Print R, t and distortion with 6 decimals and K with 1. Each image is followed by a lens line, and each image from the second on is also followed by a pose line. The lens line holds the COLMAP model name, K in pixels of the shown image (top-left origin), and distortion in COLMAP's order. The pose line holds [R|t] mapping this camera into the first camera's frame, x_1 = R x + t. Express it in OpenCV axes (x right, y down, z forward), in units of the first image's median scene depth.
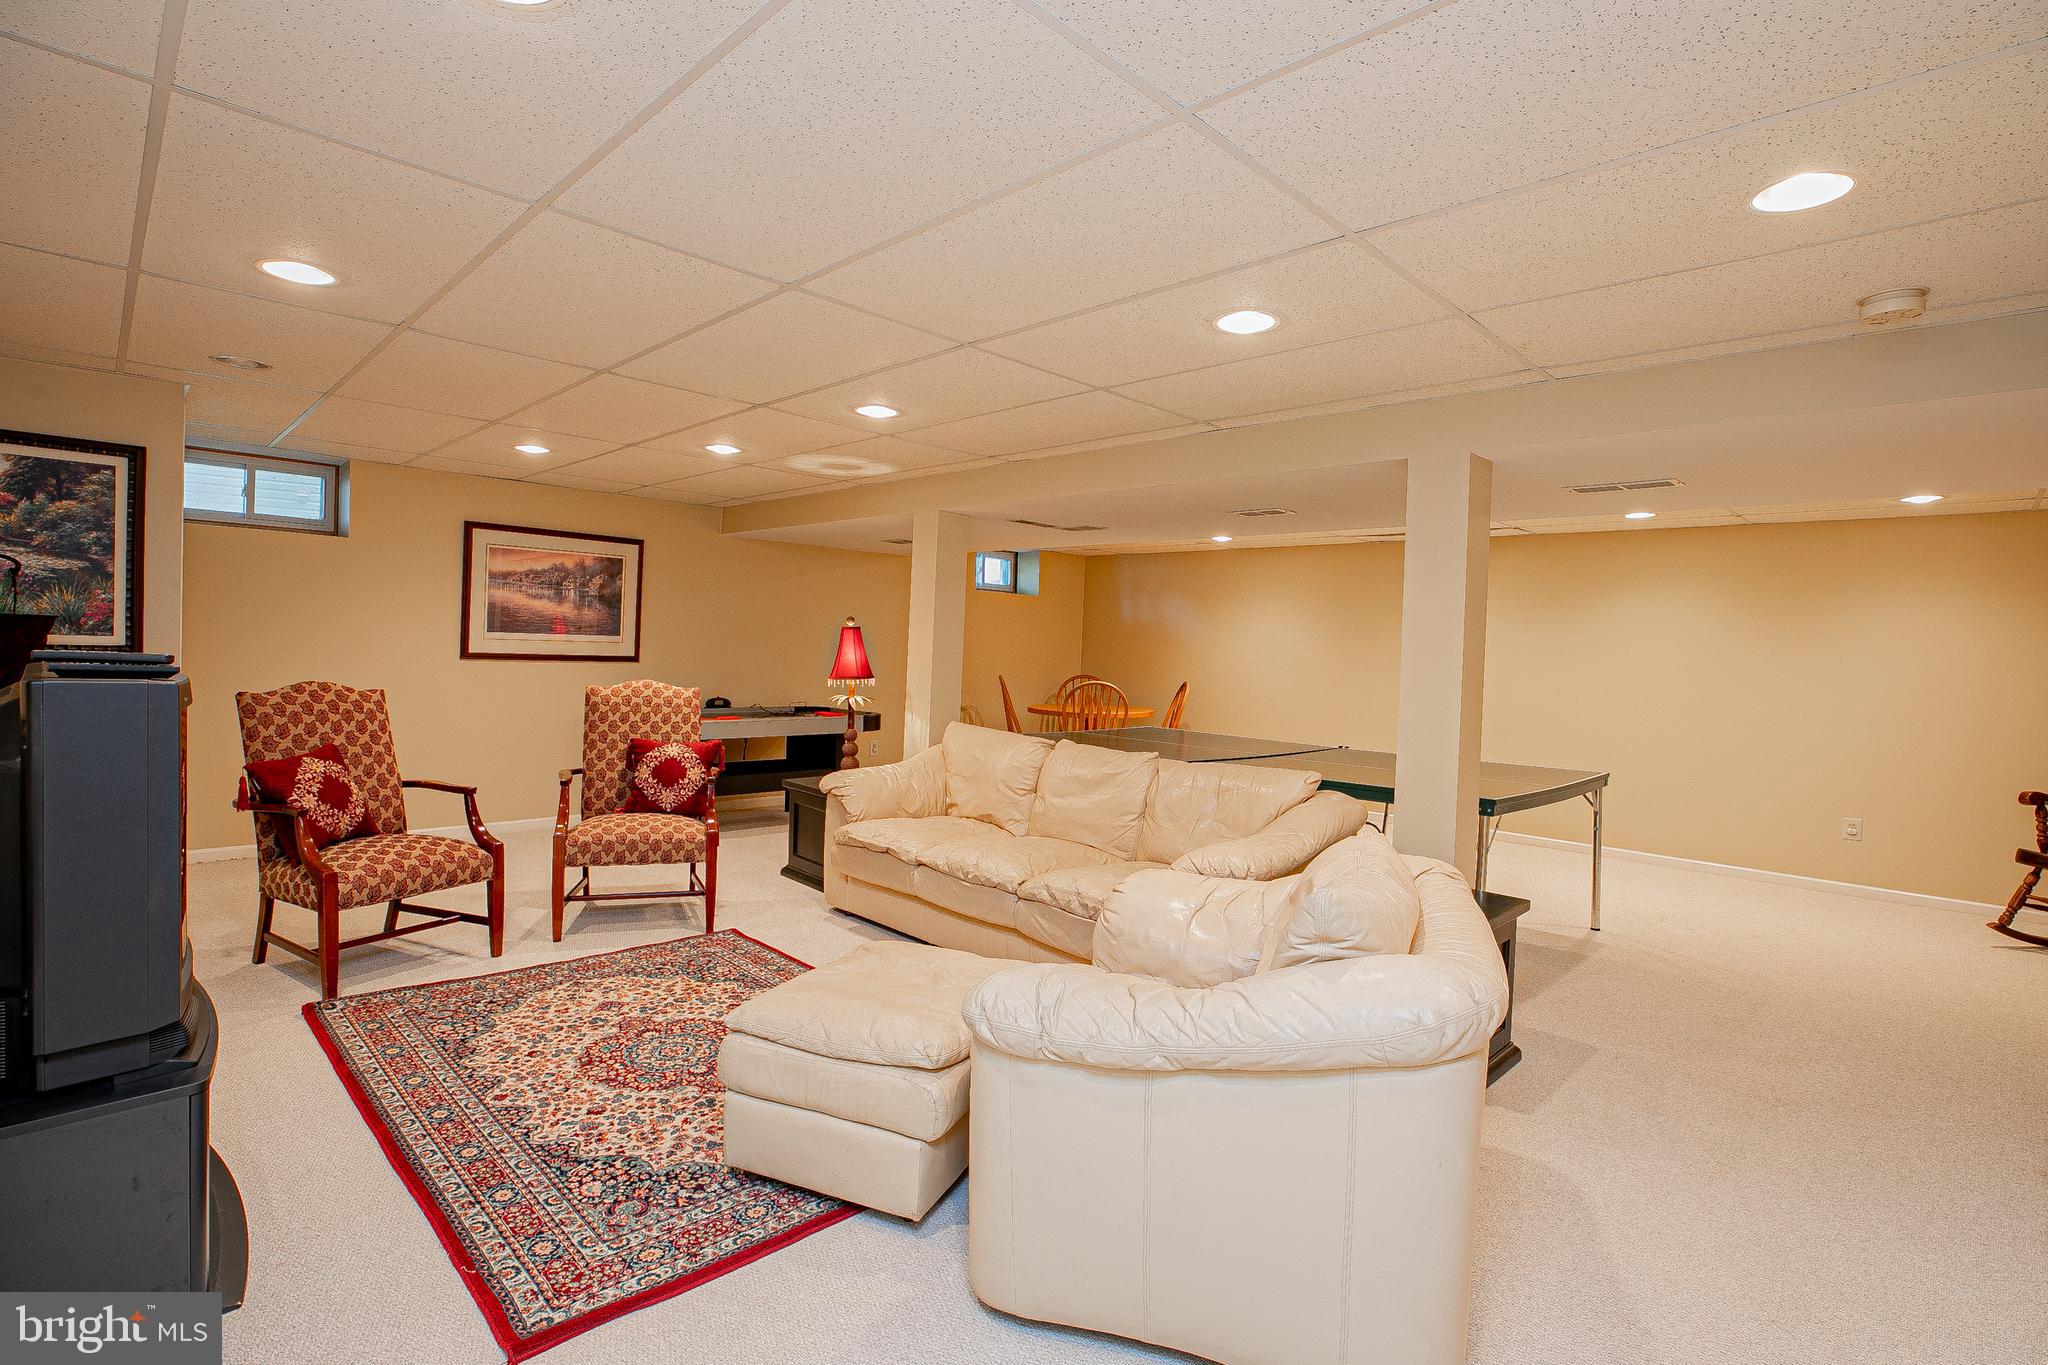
lens RADIAL K [[935.5, 0, 1019.5], [0, 935.5, 679.4], [0, 0, 1]] dist [-0.030730, 0.007151]
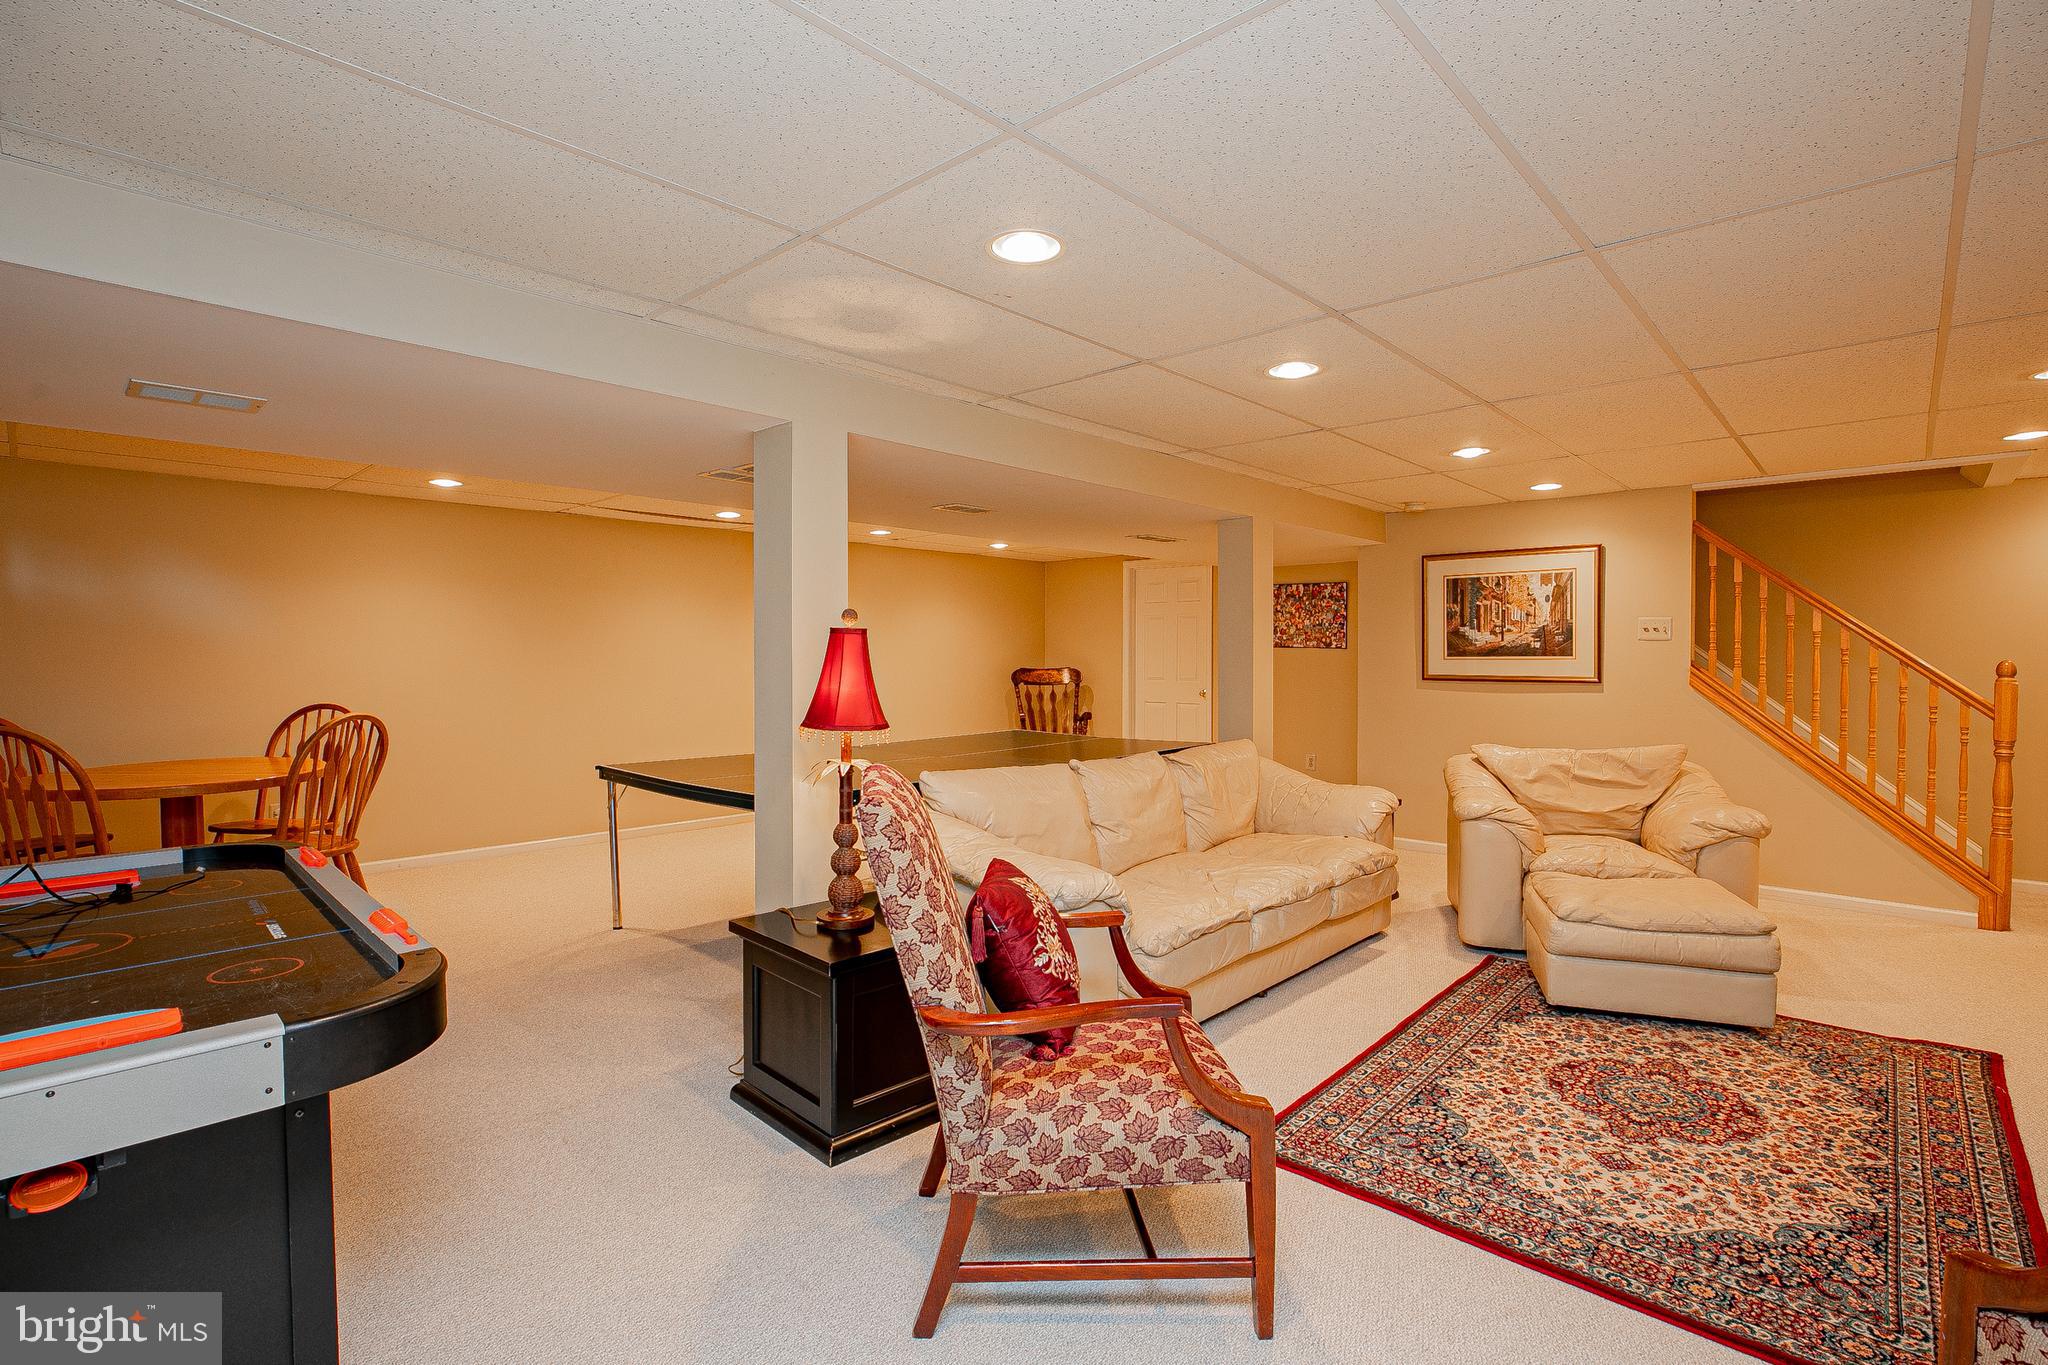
lens RADIAL K [[935.5, 0, 1017.9], [0, 935.5, 672.0], [0, 0, 1]] dist [-0.030730, 0.007151]
pose [[-0.011866, -0.044487, 0.998939, -1.153338], [0.027070, 0.998629, 0.044795, -0.086685], [-0.999563, 0.027573, -0.010645, 1.473931]]
